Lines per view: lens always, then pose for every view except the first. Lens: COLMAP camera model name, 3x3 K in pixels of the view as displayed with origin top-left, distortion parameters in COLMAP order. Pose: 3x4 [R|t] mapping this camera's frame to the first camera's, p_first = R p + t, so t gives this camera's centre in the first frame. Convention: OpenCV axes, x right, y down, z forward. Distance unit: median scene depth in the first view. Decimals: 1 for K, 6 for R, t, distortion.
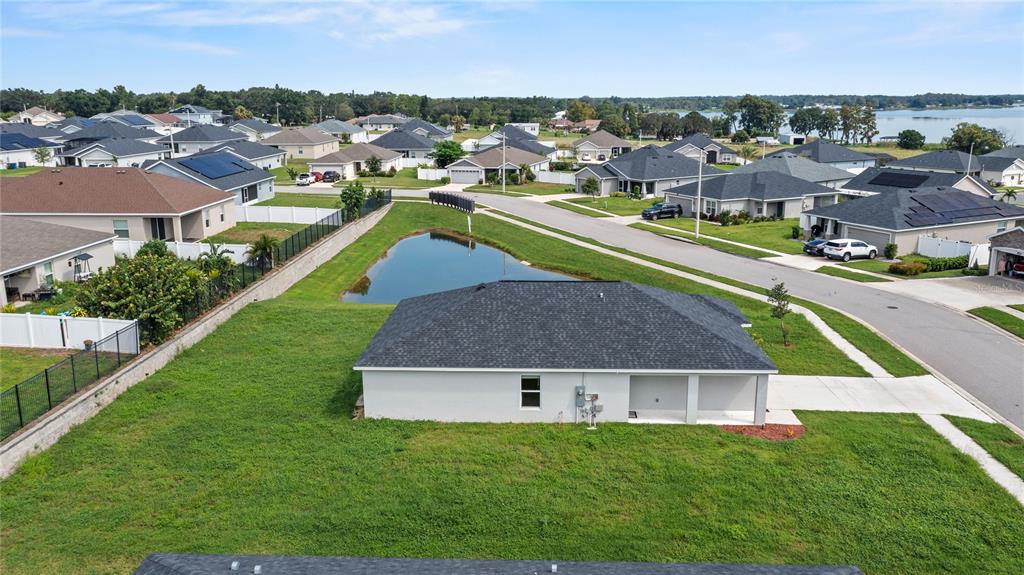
lens RADIAL K [[805.8, 0, 512.0], [0, 805.8, 287.5], [0, 0, 1]] dist [0.008285, 0.005986]
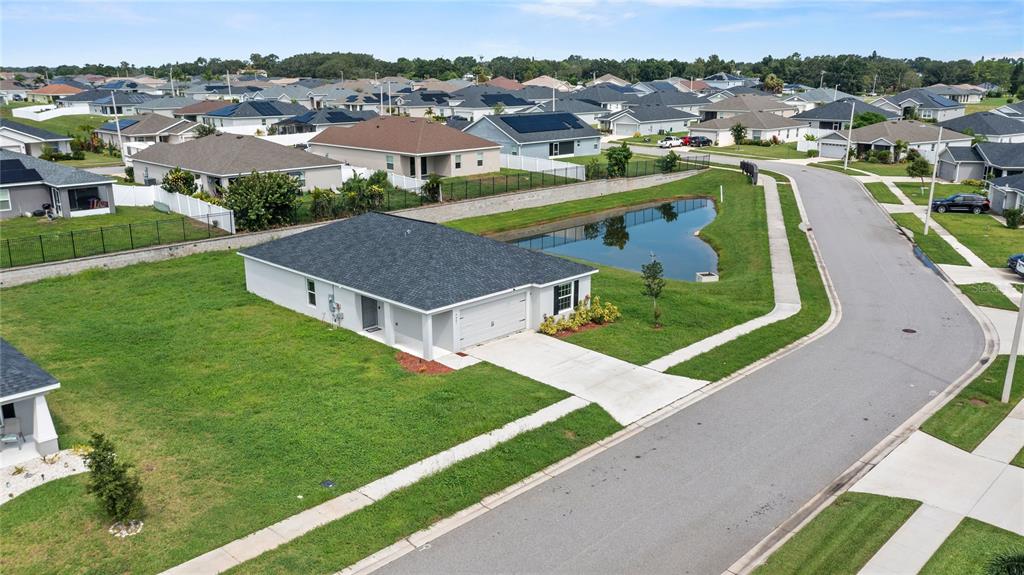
lens RADIAL K [[805.8, 0, 512.0], [0, 805.8, 287.5], [0, 0, 1]] dist [0.008285, 0.005986]
pose [[0.738371, 0.178771, -0.650268, 0.449666], [-0.154961, 0.983400, 0.094398, -0.020321], [0.656350, 0.031066, 0.753817, 0.099000]]
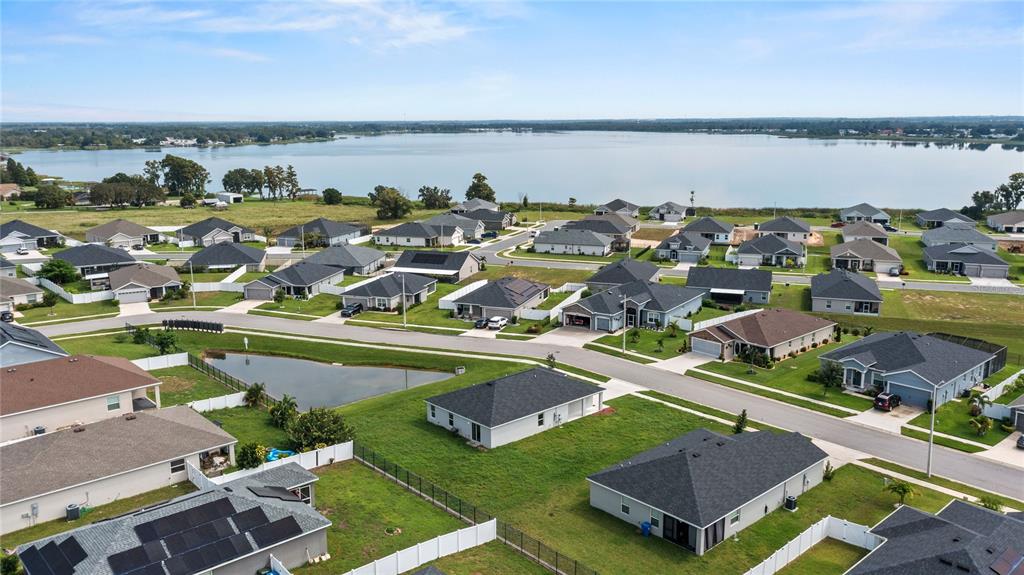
lens RADIAL K [[805.8, 0, 512.0], [0, 805.8, 287.5], [0, 0, 1]] dist [0.008285, 0.005986]
pose [[0.715084, -0.141646, 0.684537, -0.710049], [0.162317, 0.986136, 0.034493, -0.158371], [-0.679932, 0.086446, 0.728161, -0.340932]]
